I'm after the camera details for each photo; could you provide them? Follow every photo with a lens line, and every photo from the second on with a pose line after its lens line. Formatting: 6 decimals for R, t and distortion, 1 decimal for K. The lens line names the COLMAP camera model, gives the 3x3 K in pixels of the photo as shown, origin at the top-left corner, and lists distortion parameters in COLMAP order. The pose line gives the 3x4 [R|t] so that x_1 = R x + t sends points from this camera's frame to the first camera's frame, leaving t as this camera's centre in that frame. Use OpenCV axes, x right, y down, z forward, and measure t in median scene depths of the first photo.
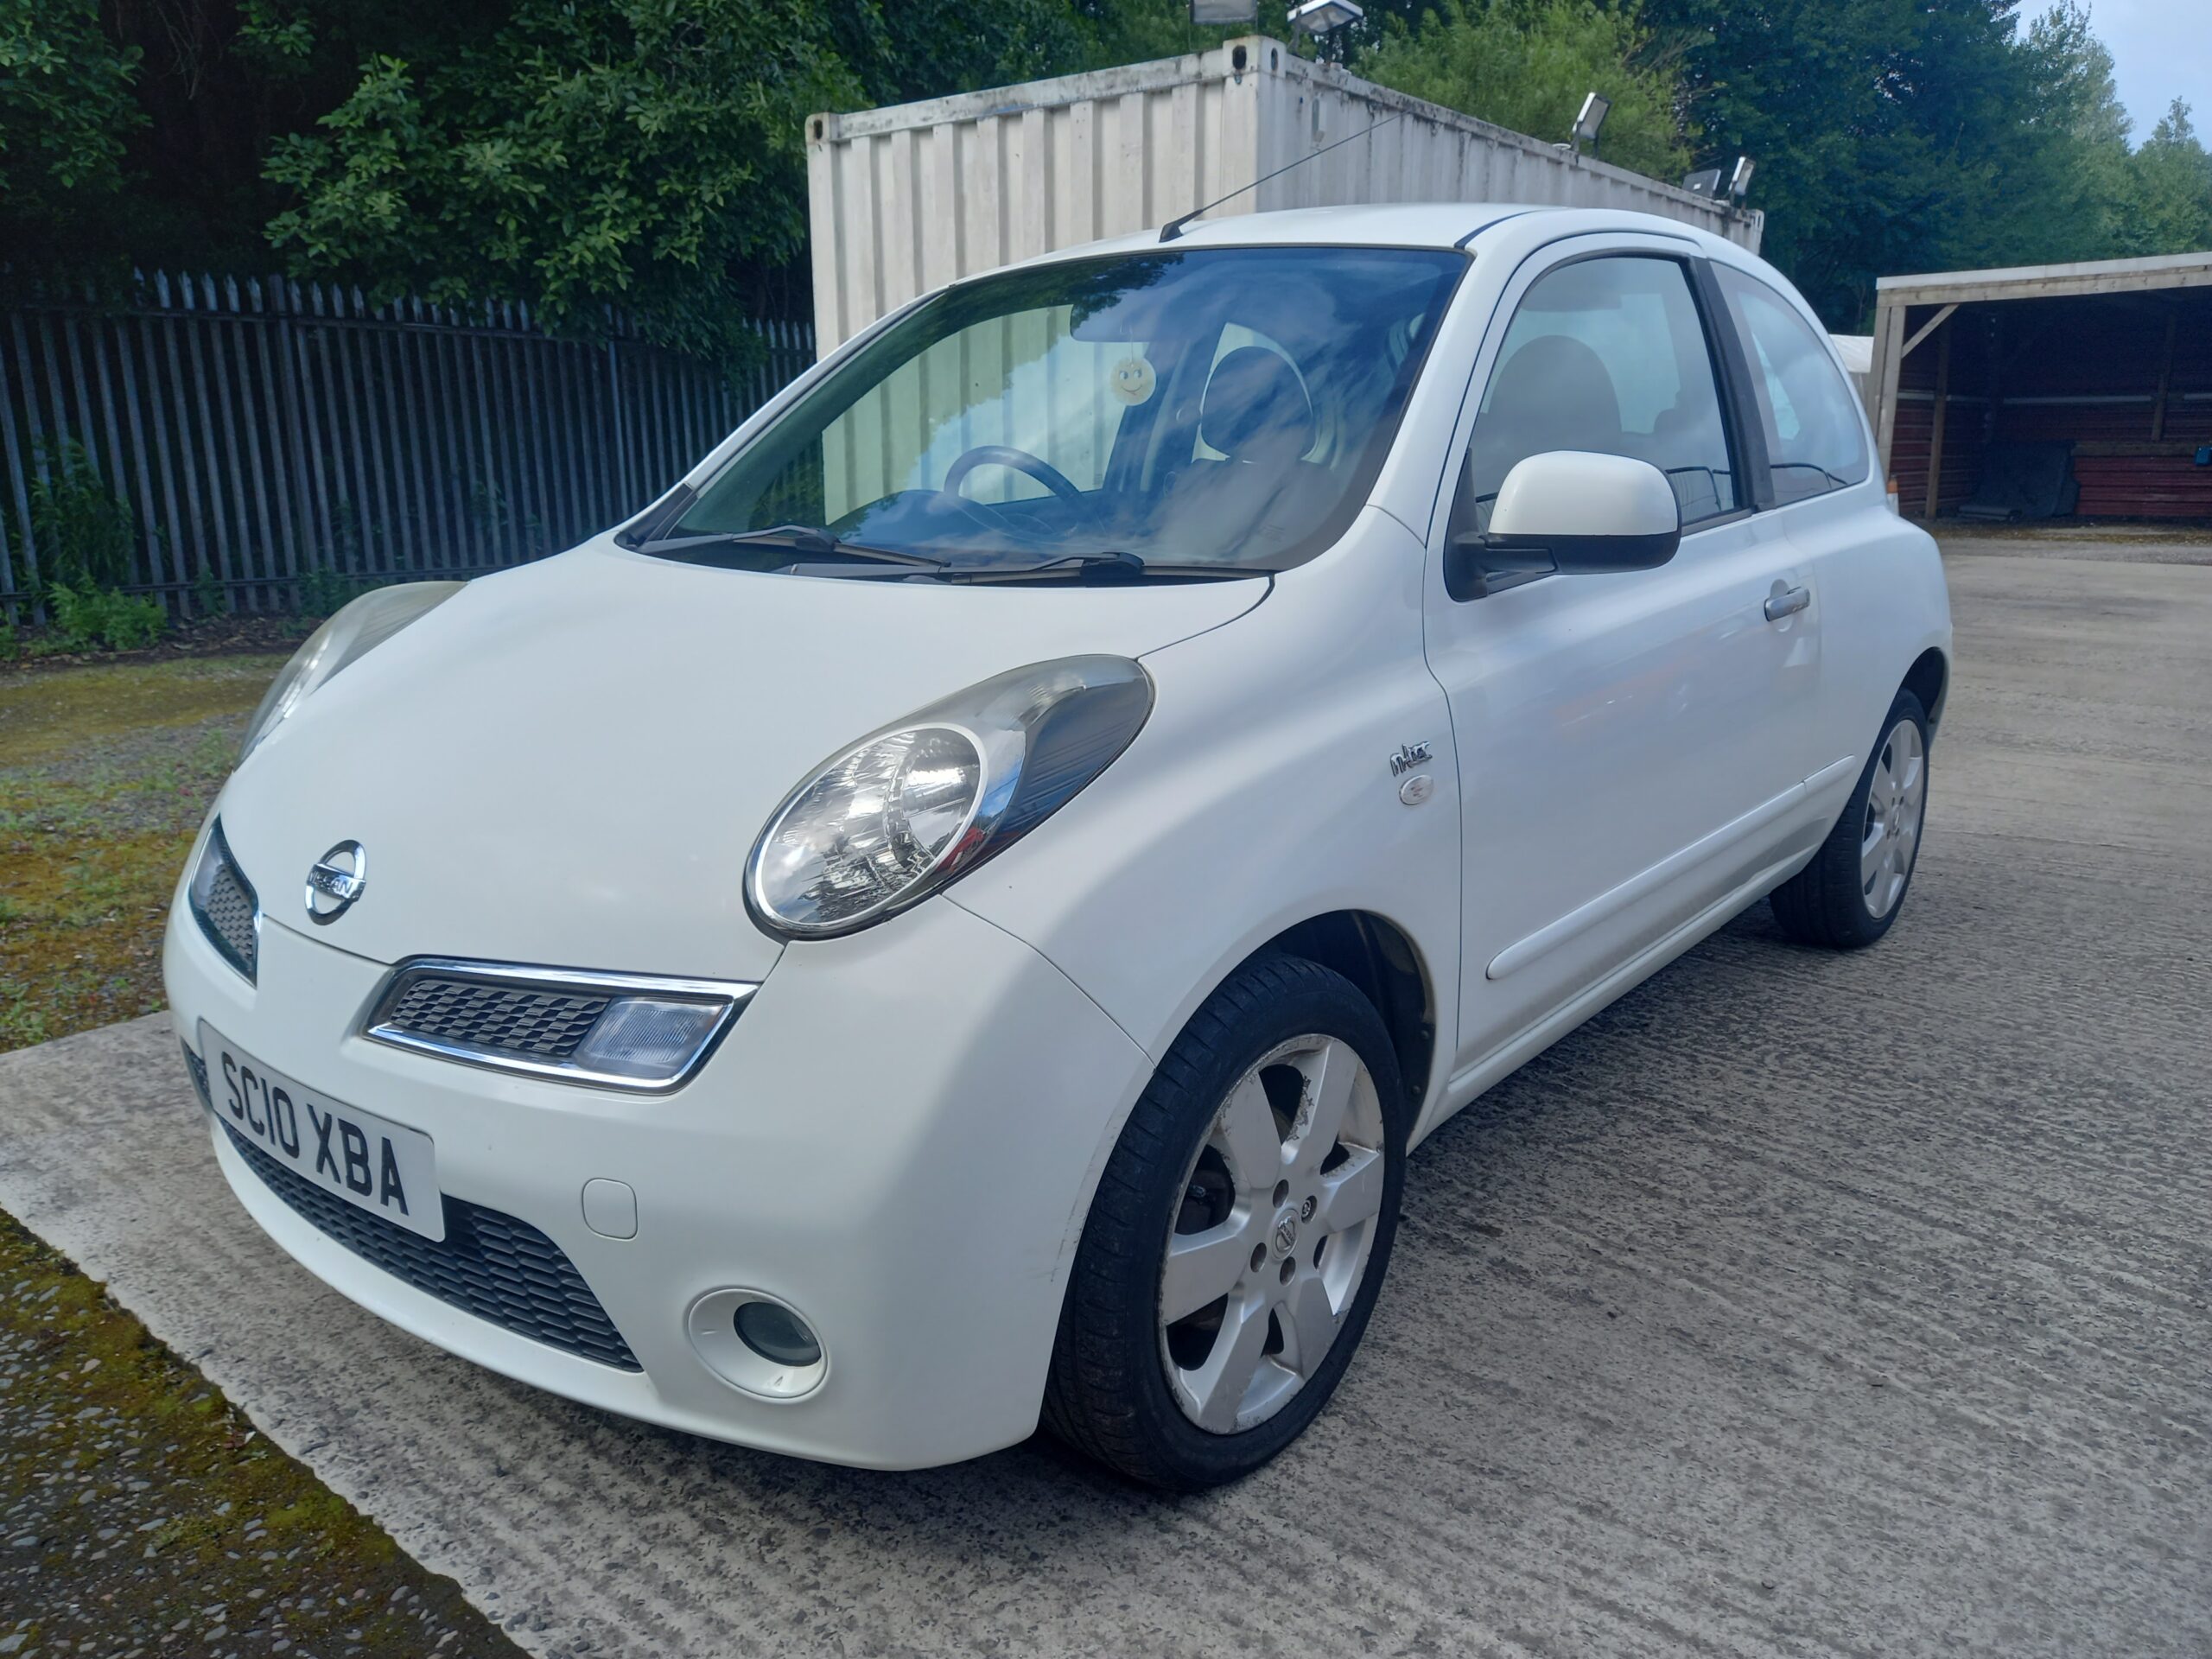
lens RADIAL K [[1598.3, 0, 1106.0], [0, 1598.3, 829.5], [0, 0, 1]] dist [0.074914, -0.054266]
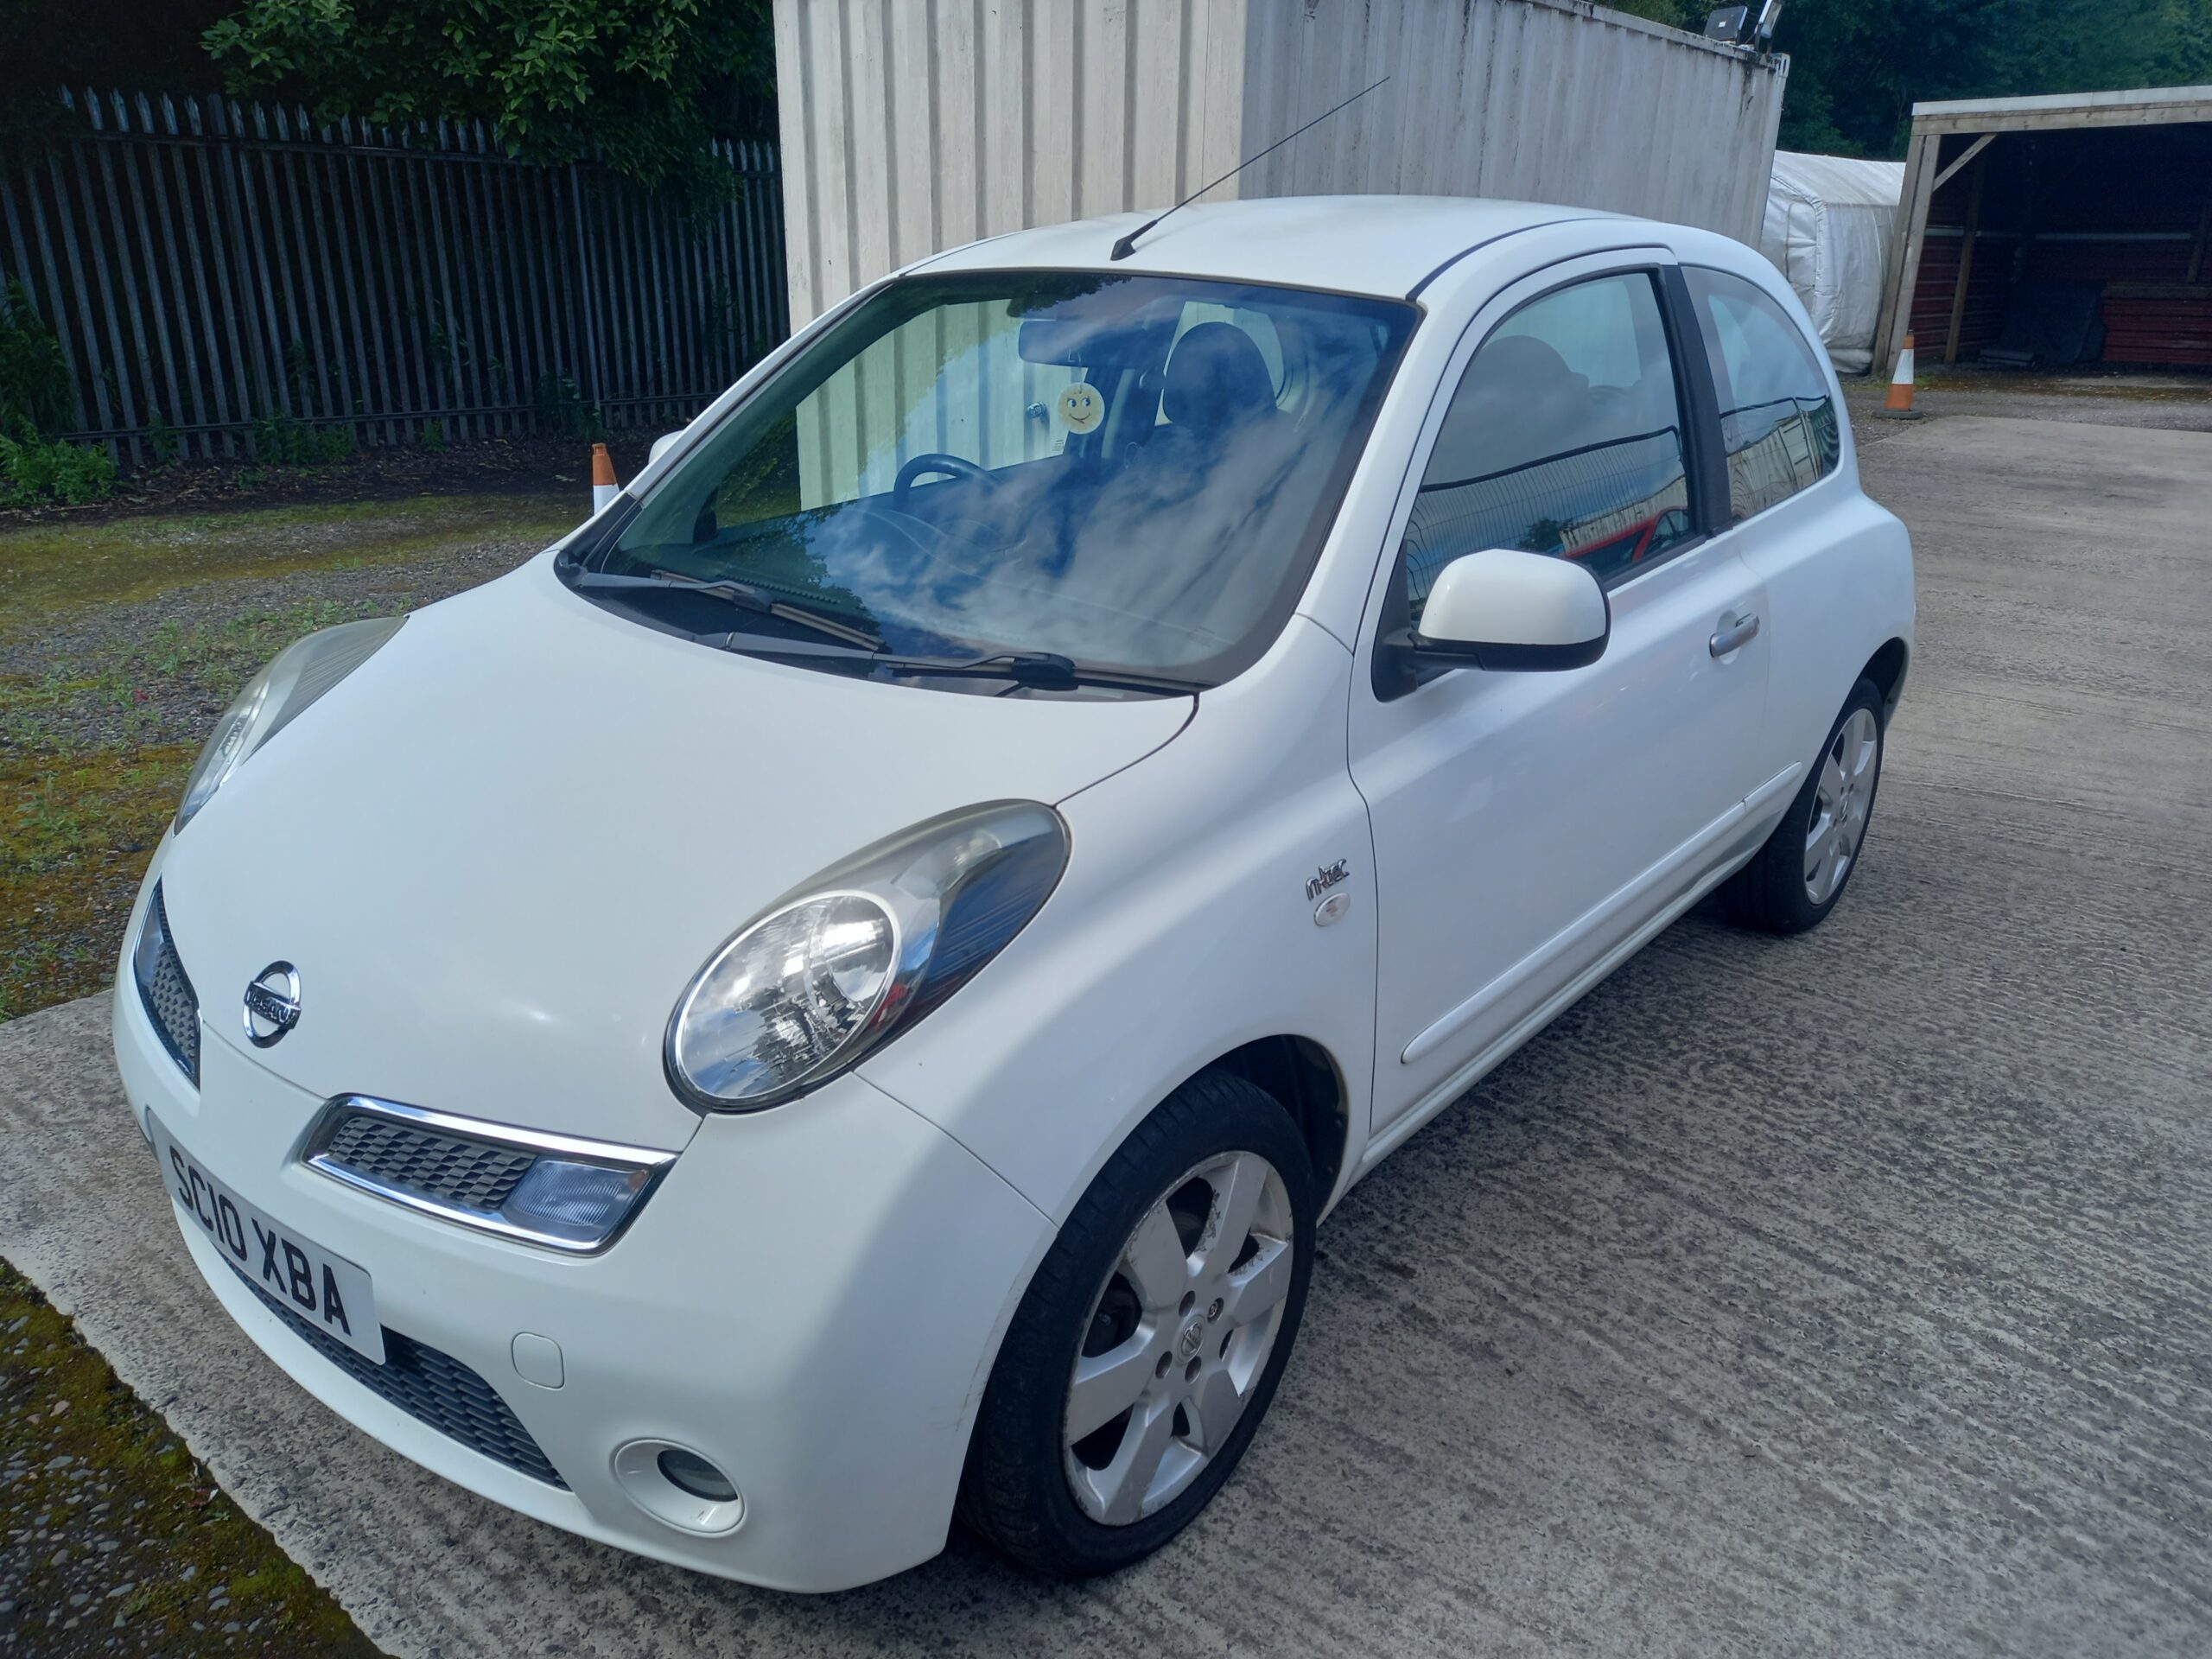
lens RADIAL K [[1613.6, 0, 1107.5], [0, 1613.6, 827.0], [0, 0, 1]] dist [0.086602, -0.056365]
pose [[0.999852, 0.015733, 0.006999, 0.038867], [-0.016419, 0.993548, 0.112217, -0.178489], [-0.005188, -0.112315, 0.993659, -0.021377]]
